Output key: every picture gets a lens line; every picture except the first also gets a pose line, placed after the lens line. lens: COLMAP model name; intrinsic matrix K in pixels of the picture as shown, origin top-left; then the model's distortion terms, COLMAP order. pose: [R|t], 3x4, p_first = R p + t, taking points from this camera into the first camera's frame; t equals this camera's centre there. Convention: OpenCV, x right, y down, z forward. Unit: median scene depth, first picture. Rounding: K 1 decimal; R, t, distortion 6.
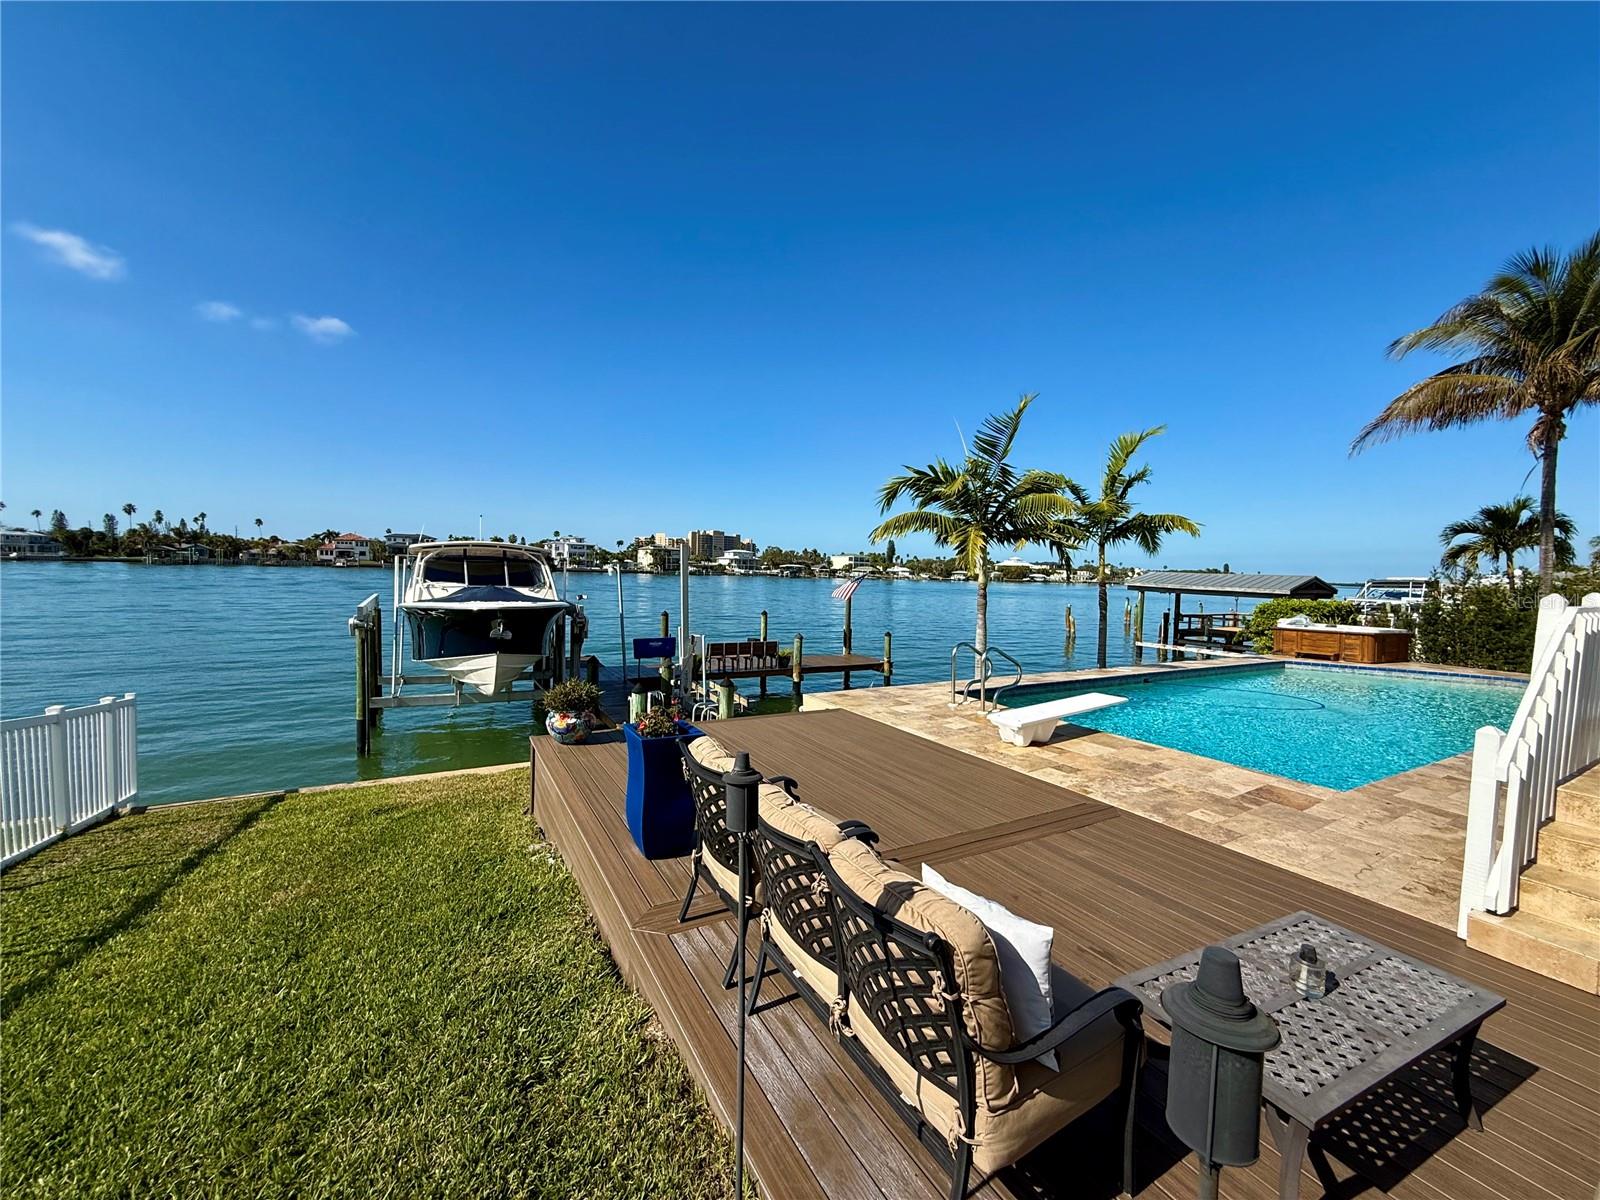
lens RADIAL K [[637.2, 0, 796.8], [0, 637.2, 593.7], [0, 0, 1]] dist [-0.000319, 0.000262]
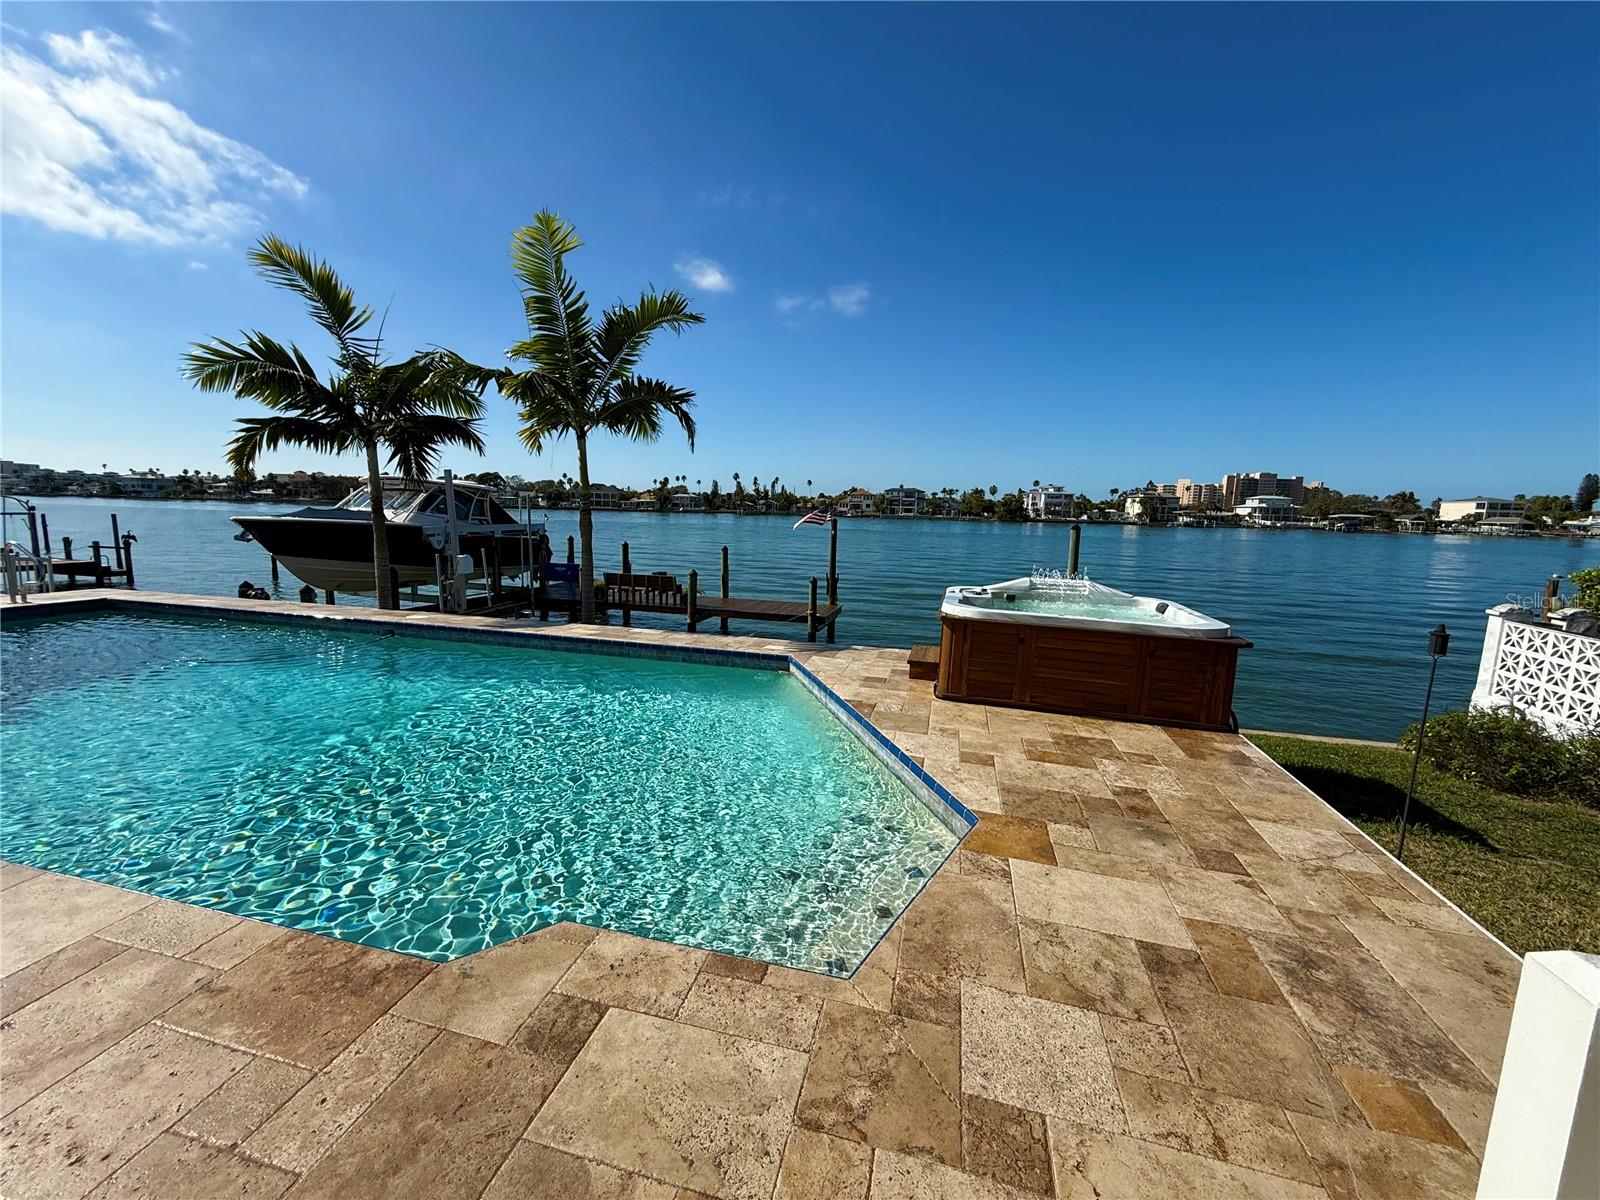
lens RADIAL K [[637.2, 0, 795.0], [0, 637.2, 601.9], [0, 0, 1]] dist [-0.000319, 0.000262]
pose [[0.715318, 0.091676, -0.692759, 0.917884], [-0.030987, 0.994543, 0.099617, 0.017616], [0.698111, -0.049792, 0.714256, 0.572906]]
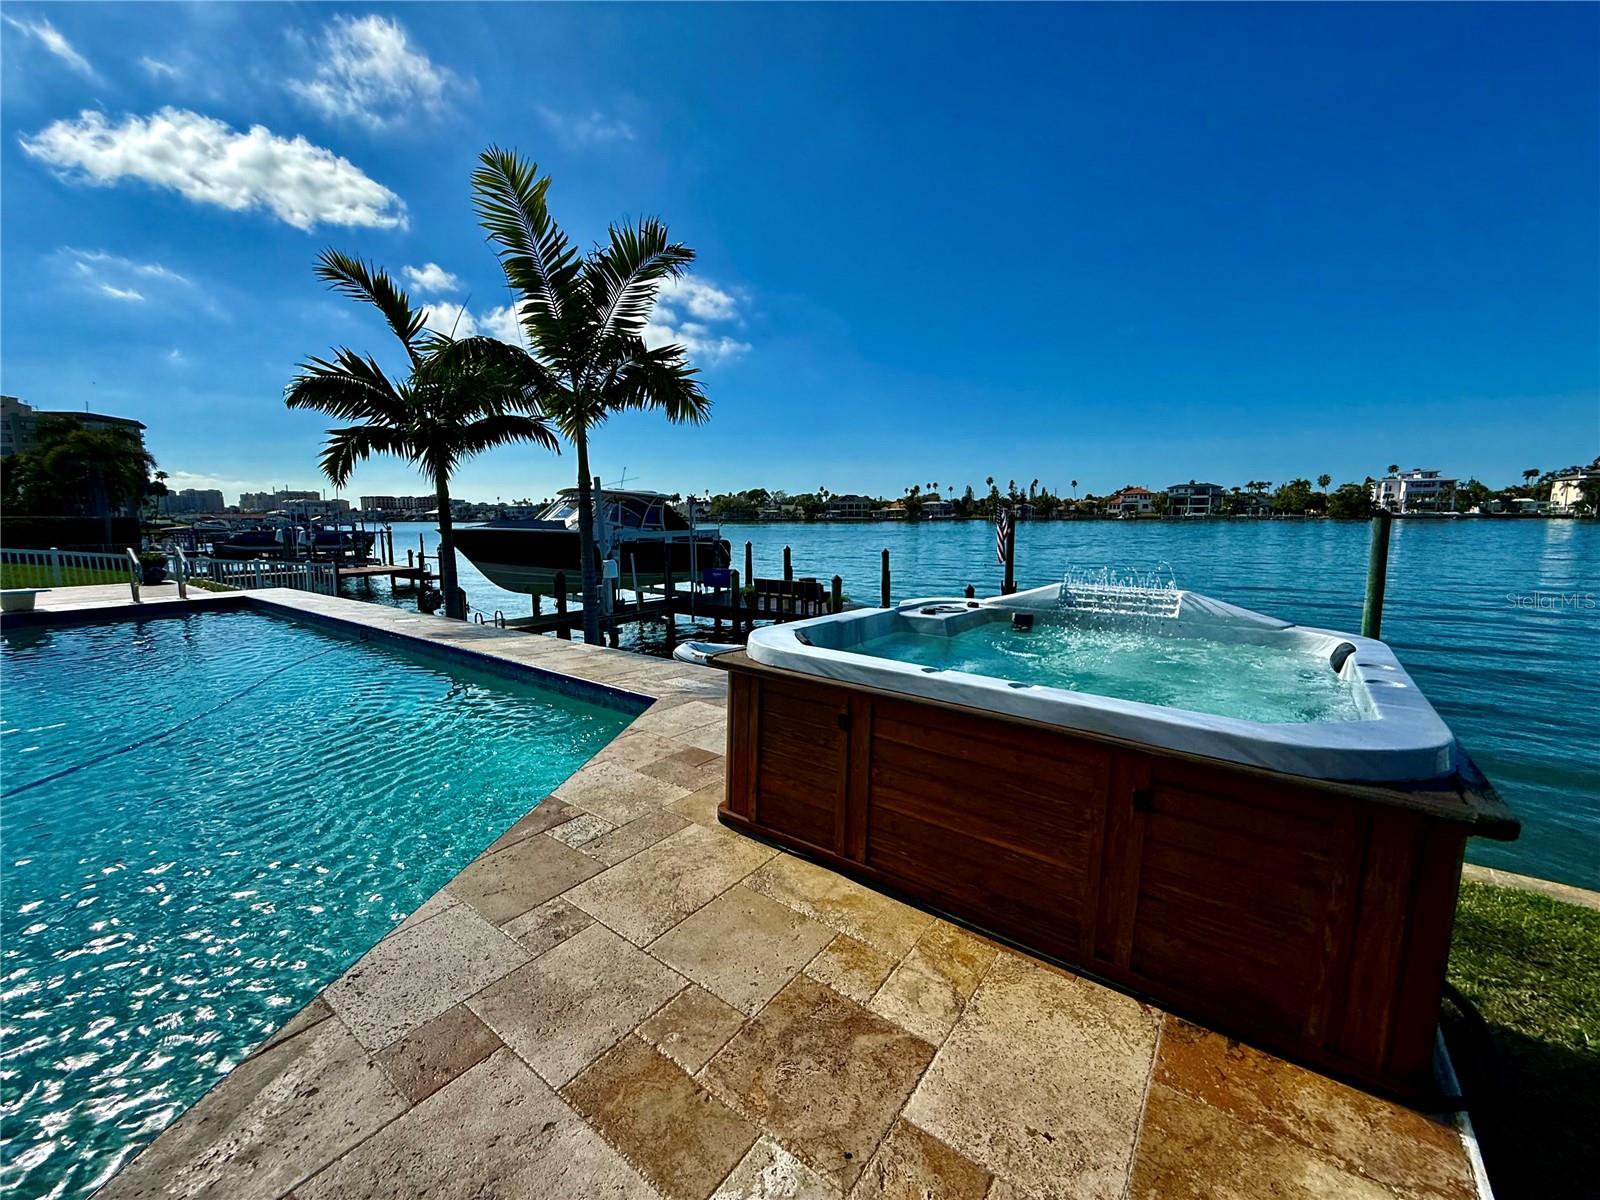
lens RADIAL K [[637.2, 0, 795.4], [0, 637.2, 607.6], [0, 0, 1]] dist [-0.000319, 0.000262]
pose [[0.393505, 0.101425, -0.913710, 0.904683], [-0.014626, 0.994460, 0.104090, 0.025113], [0.919206, -0.027596, 0.392809, 0.791824]]
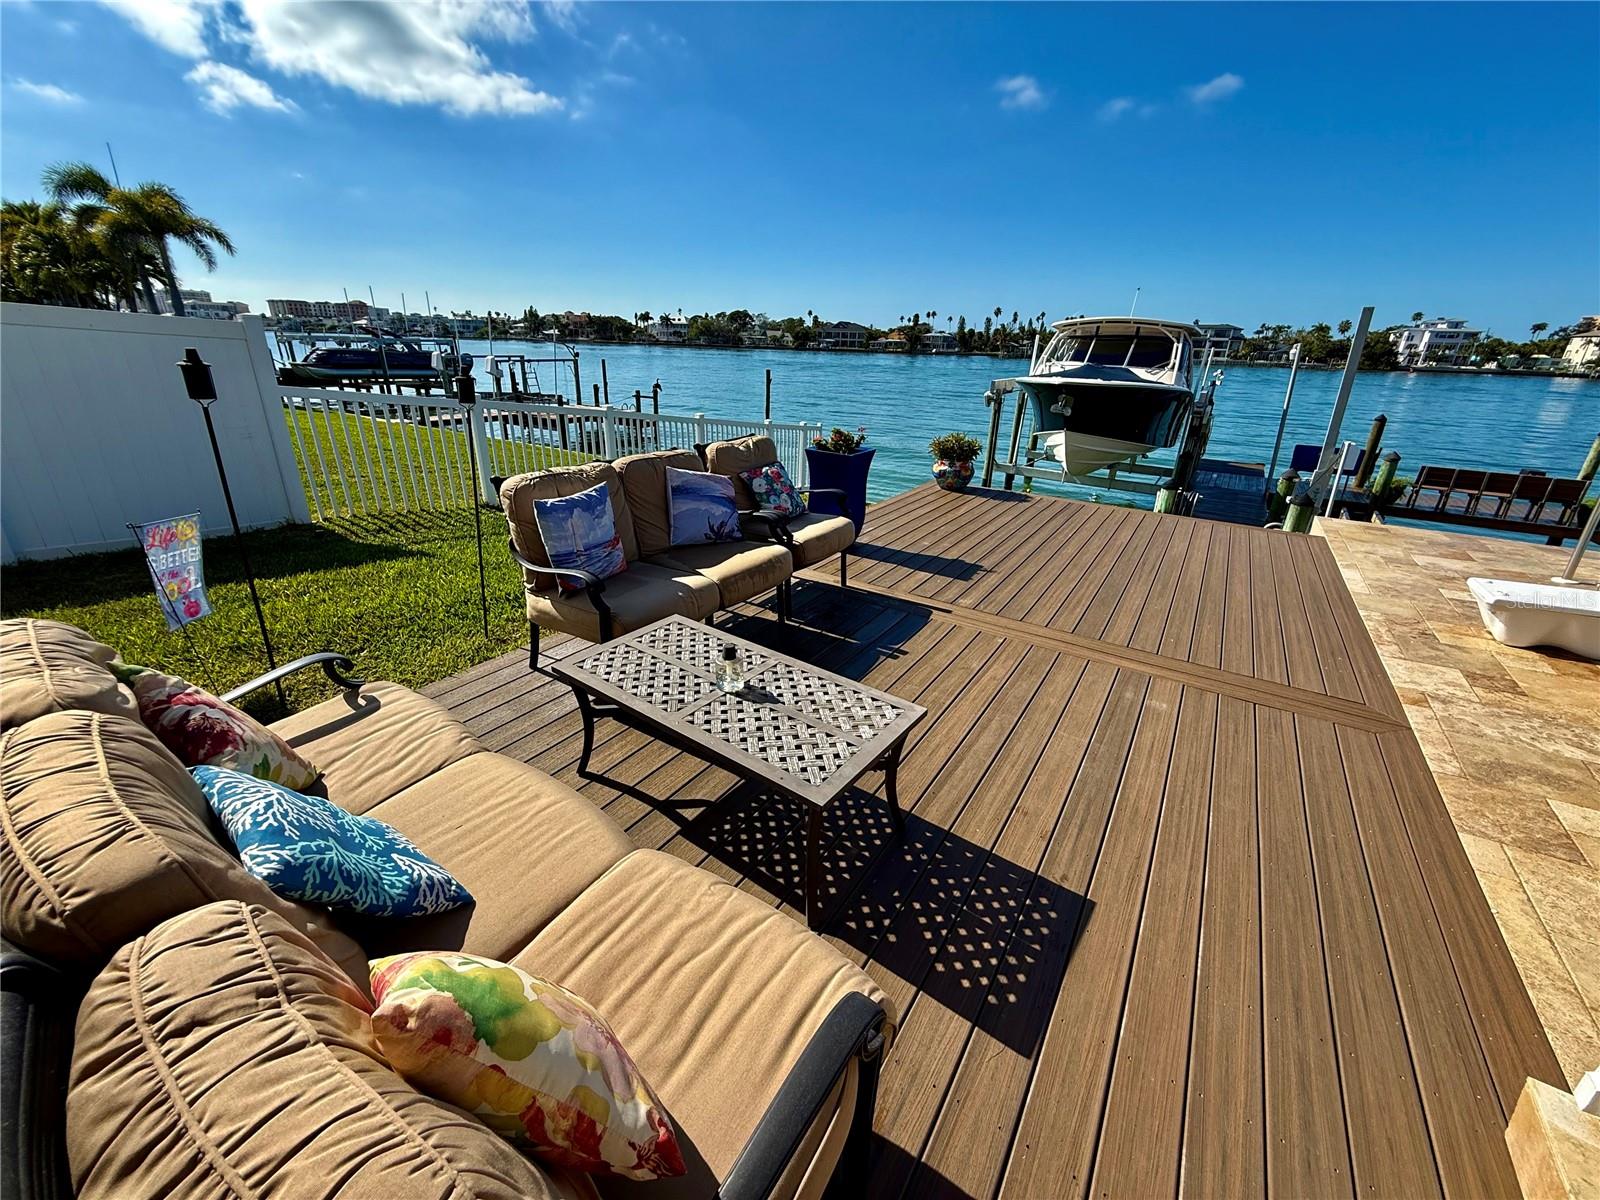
lens RADIAL K [[637.2, 0, 794.0], [0, 637.2, 601.2], [0, 0, 1]] dist [-0.000319, 0.000262]
pose [[0.452823, 0.321574, -0.831590, 0.205184], [-0.048352, 0.940178, 0.337236, 0.018988], [0.890288, -0.112499, 0.441283, 0.082535]]
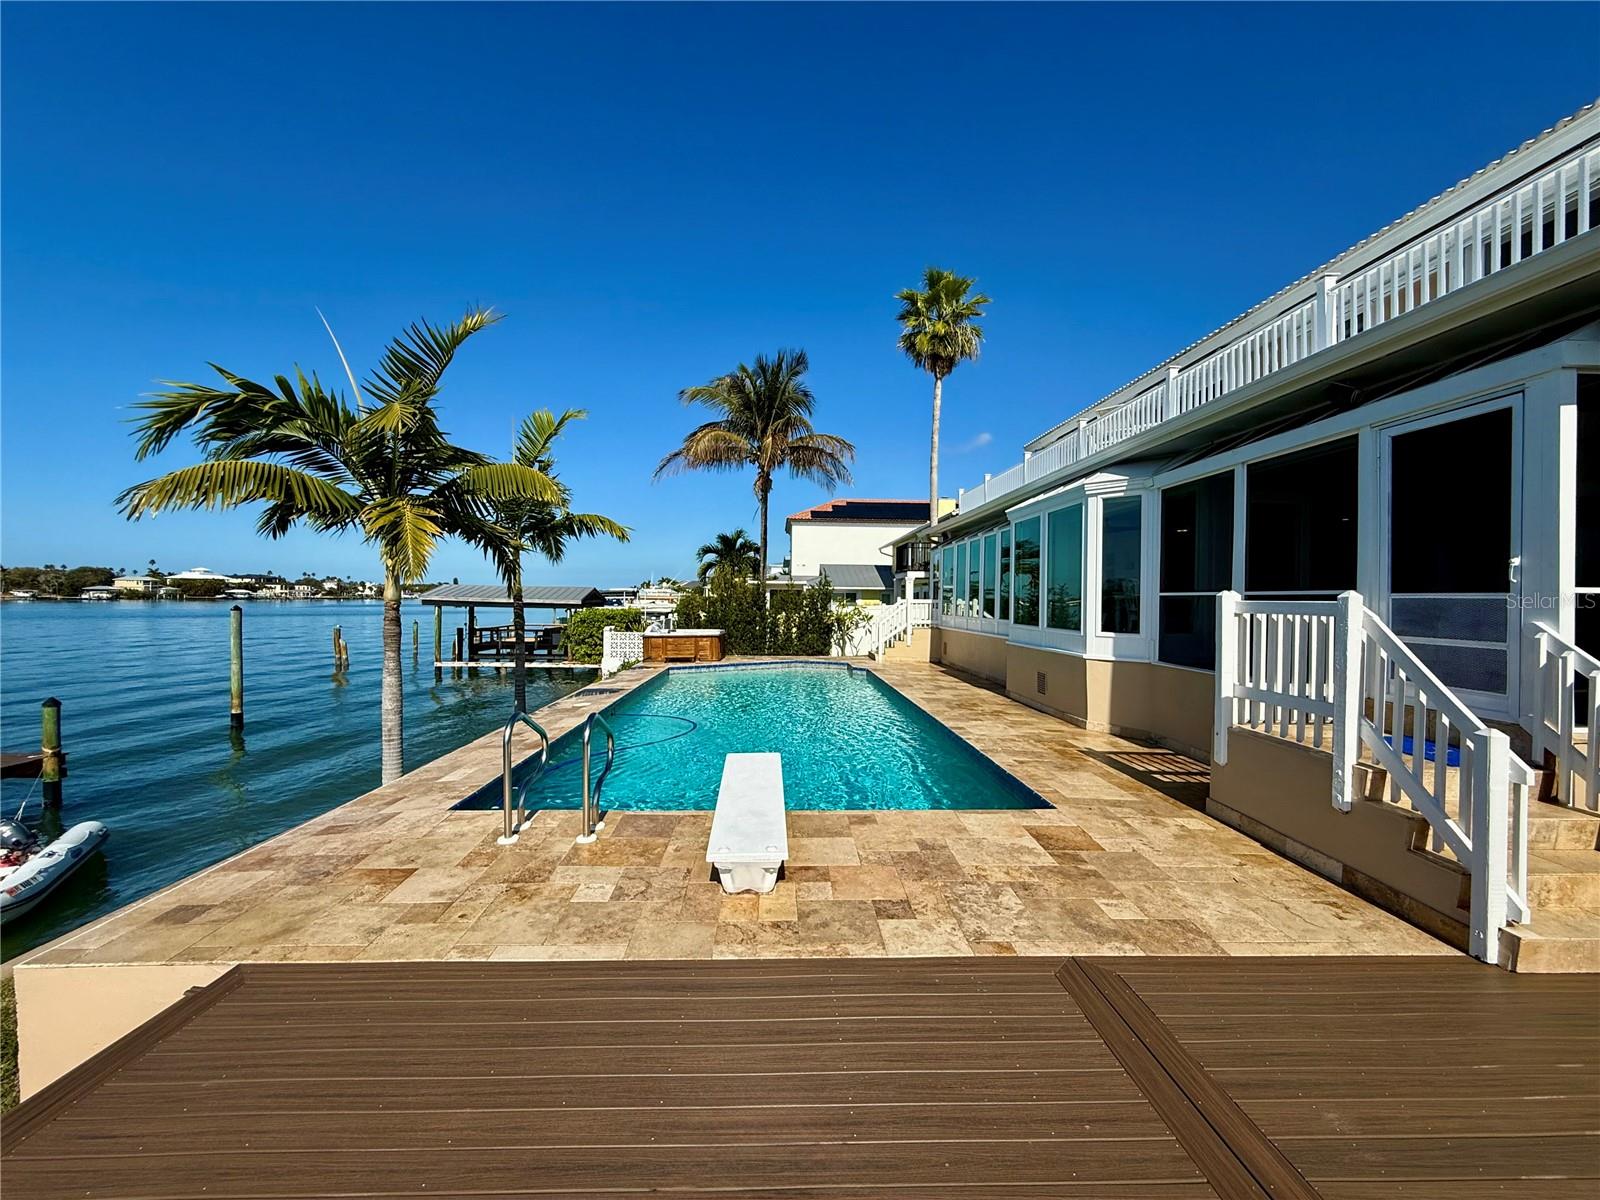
lens RADIAL K [[637.2, 0, 792.8], [0, 637.2, 596.5], [0, 0, 1]] dist [-0.000319, 0.000262]
pose [[0.468178, -0.020619, 0.883394, -0.045951], [0.036049, 0.999341, 0.004221, -0.006076], [-0.882899, 0.029869, 0.468613, 0.281537]]
